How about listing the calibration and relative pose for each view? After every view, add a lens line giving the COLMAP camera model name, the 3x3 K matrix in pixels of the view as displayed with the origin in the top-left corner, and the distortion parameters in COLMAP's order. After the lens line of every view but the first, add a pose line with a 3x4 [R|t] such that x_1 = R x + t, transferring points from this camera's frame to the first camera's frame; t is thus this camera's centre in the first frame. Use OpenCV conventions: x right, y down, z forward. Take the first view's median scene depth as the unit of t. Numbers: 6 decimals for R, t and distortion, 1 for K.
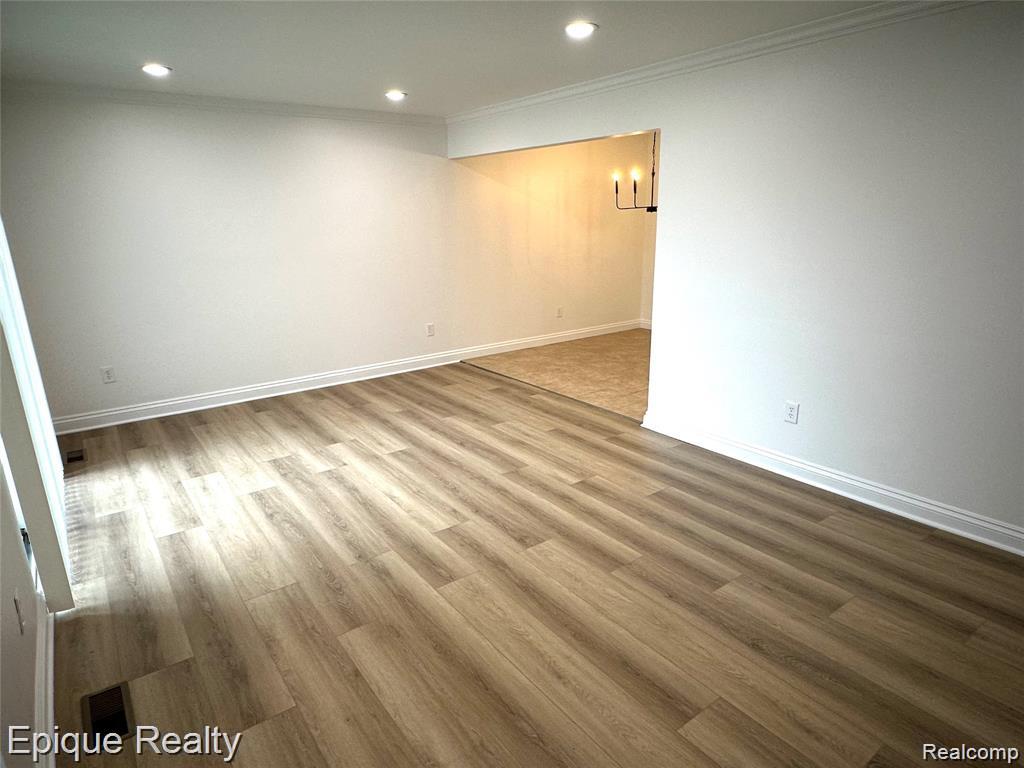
lens RADIAL K [[607.5, 0, 505.9], [0, 607.5, 388.2], [0, 0, 1]] dist [-0.000528, 0.000050]
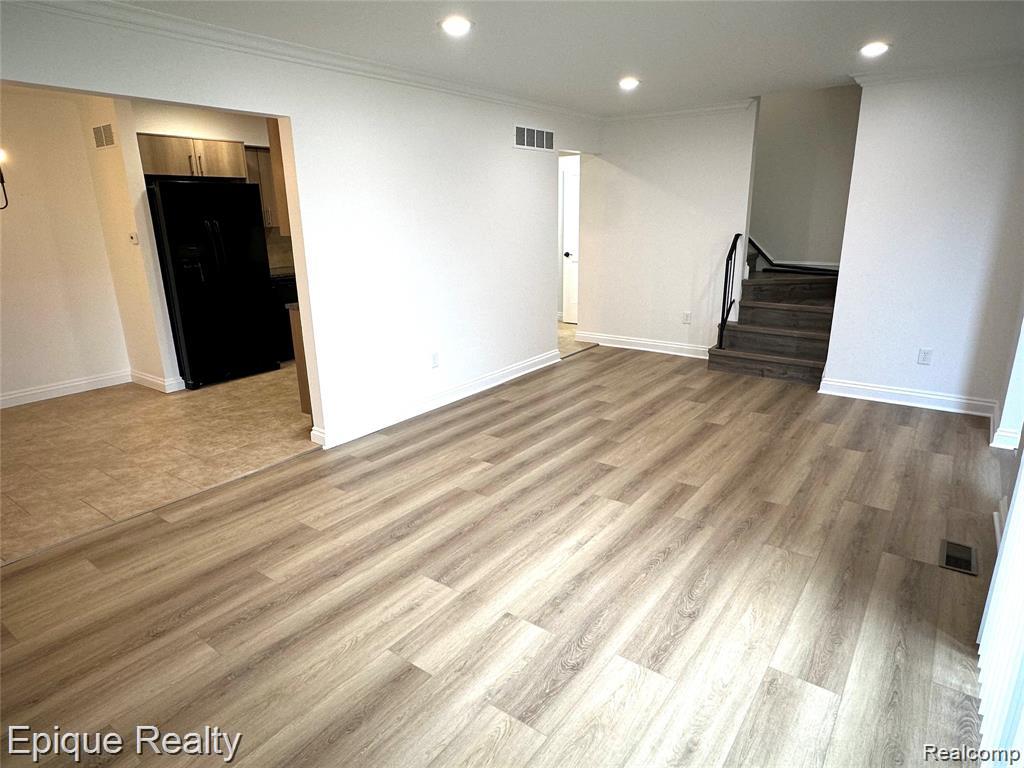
lens RADIAL K [[607.5, 0, 510.3], [0, 607.5, 391.9], [0, 0, 1]] dist [-0.000528, 0.000050]
pose [[-0.299590, -0.251781, 0.920246, -0.846712], [0.284232, 0.897198, 0.338007, -0.306769], [-0.910746, 0.362827, -0.197227, 1.145509]]
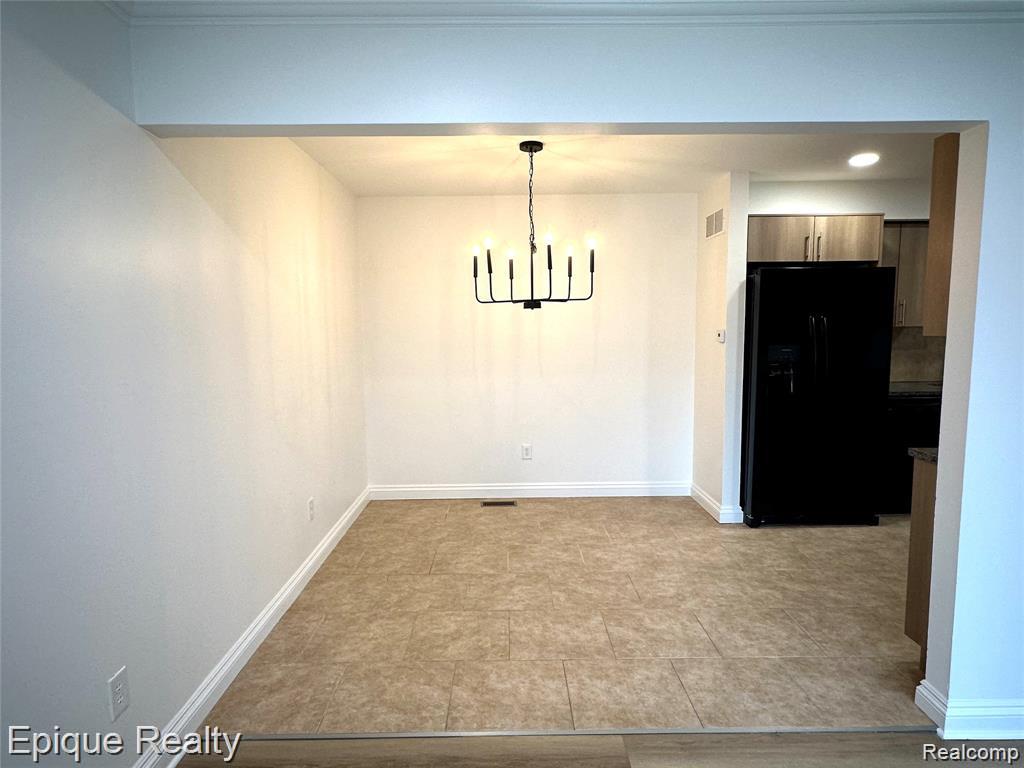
lens RADIAL K [[607.5, 0, 507.7], [0, 607.5, 390.8], [0, 0, 1]] dist [-0.000528, 0.000050]
pose [[0.586505, -0.077338, 0.806244, -0.414850], [0.225406, 0.971692, -0.070764, -0.303590], [-0.777948, 0.223236, 0.587335, 1.182988]]
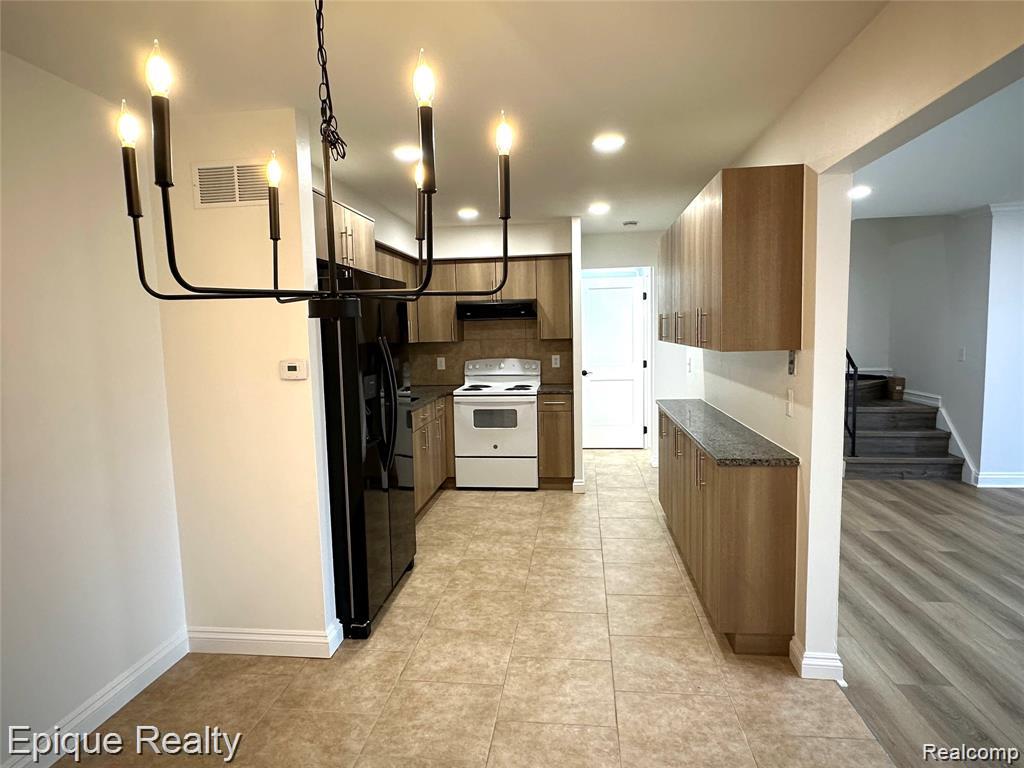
lens RADIAL K [[607.5, 0, 508.5], [0, 607.5, 389.4], [0, 0, 1]] dist [-0.000528, 0.000050]
pose [[-0.729269, -0.032909, 0.683435, 0.097883], [0.225939, 0.931233, 0.285933, -0.528884], [-0.645847, 0.362936, -0.671684, 1.872308]]
